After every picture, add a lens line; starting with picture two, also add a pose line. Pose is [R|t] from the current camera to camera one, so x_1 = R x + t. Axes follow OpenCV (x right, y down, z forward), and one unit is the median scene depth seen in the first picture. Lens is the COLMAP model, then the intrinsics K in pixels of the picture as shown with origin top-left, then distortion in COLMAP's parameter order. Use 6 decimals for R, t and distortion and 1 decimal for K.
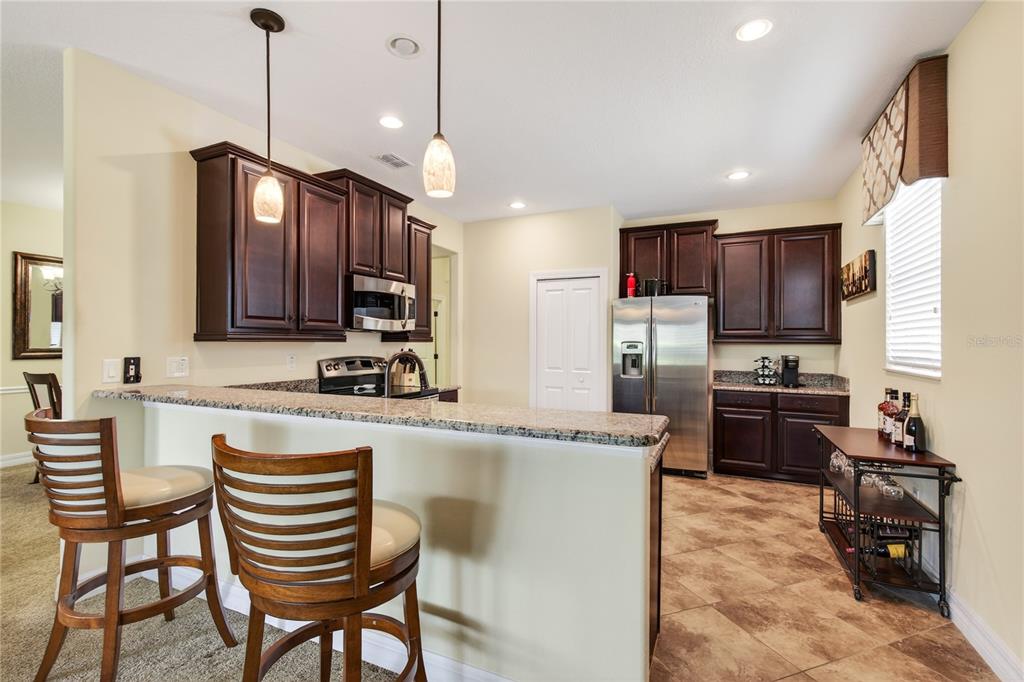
lens RADIAL K [[480.4, 0, 511.1], [0, 480.4, 342.6], [0, 0, 1]] dist [-0.001483, 0.000352]
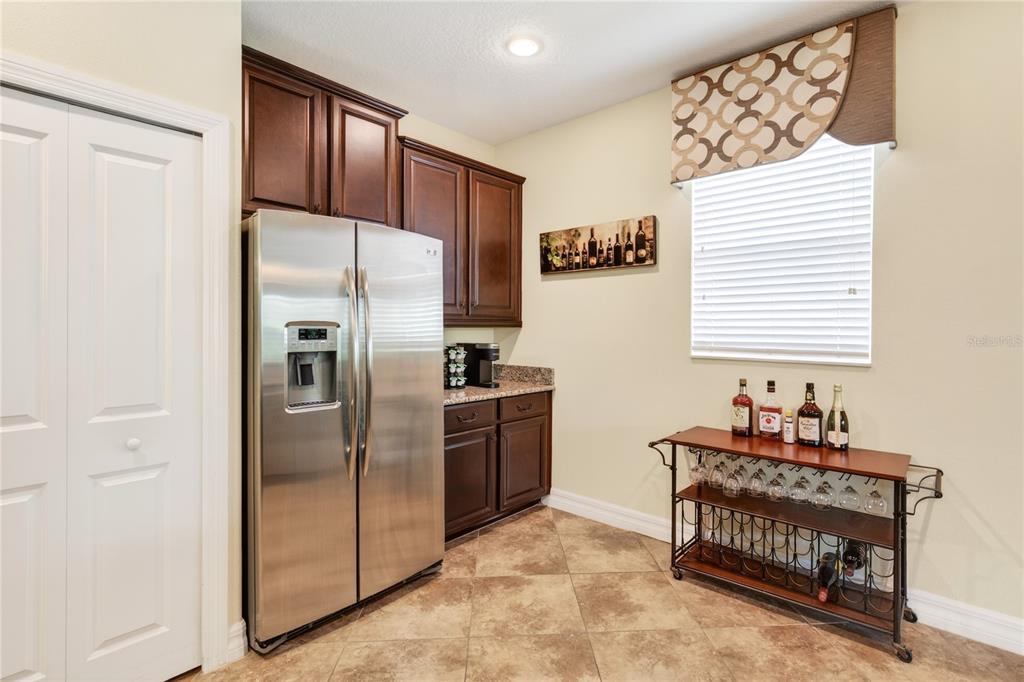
lens RADIAL K [[480.4, 0, 512.1], [0, 480.4, 332.2], [0, 0, 1]] dist [-0.001483, 0.000352]
pose [[0.273161, -0.014035, 0.961866, -0.114806], [-0.002729, 0.999878, 0.015365, -0.000957], [-0.961964, -0.006822, 0.273090, 0.885900]]
